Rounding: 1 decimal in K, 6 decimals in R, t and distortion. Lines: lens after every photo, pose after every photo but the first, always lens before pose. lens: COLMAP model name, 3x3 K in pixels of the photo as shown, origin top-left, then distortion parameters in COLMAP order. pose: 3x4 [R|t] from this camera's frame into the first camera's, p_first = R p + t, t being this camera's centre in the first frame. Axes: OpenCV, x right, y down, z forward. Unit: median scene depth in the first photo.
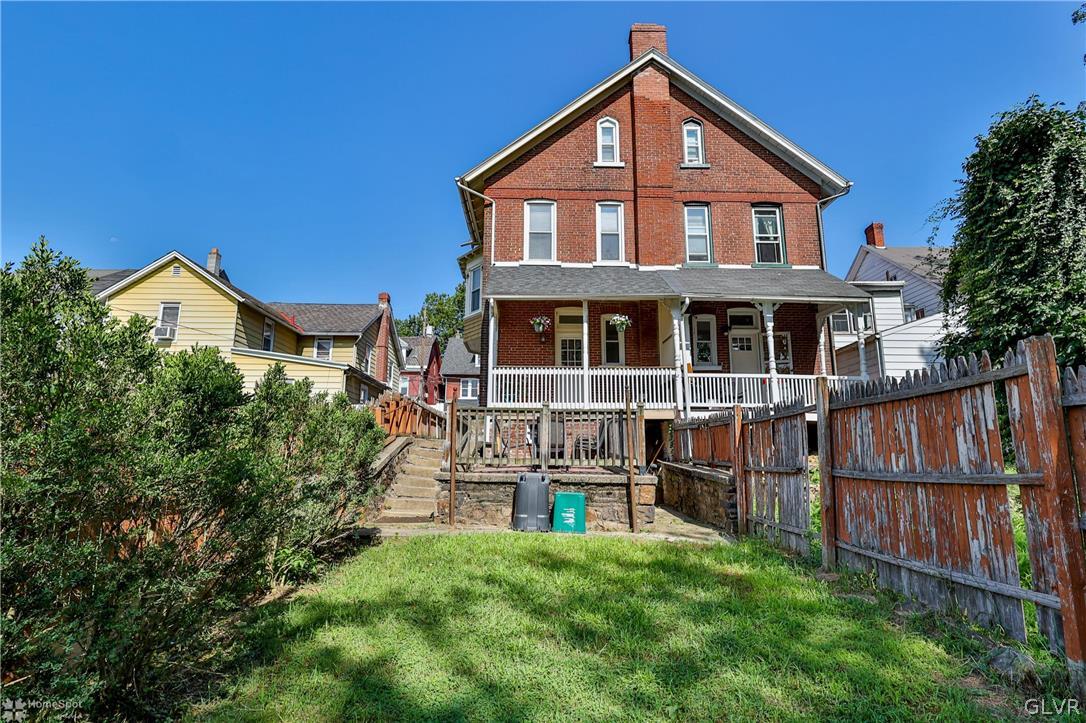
lens RADIAL K [[538.1, 0, 540.0], [0, 538.1, 362.9], [0, 0, 1]] dist [0.000148, -0.001129]
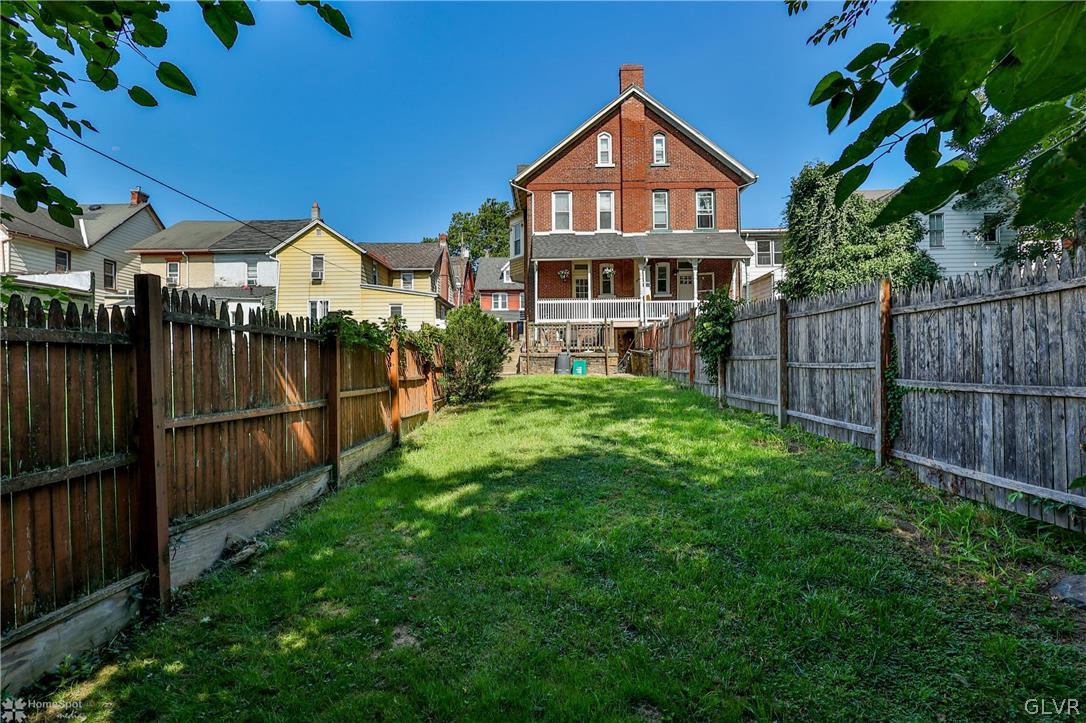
lens RADIAL K [[538.1, 0, 540.0], [0, 538.1, 362.9], [0, 0, 1]] dist [0.000148, -0.001129]
pose [[0.999417, -0.015236, -0.030540, -0.023118], [0.020328, 0.984526, 0.174057, -0.080323], [0.027415, -0.174577, 0.984262, -0.667664]]
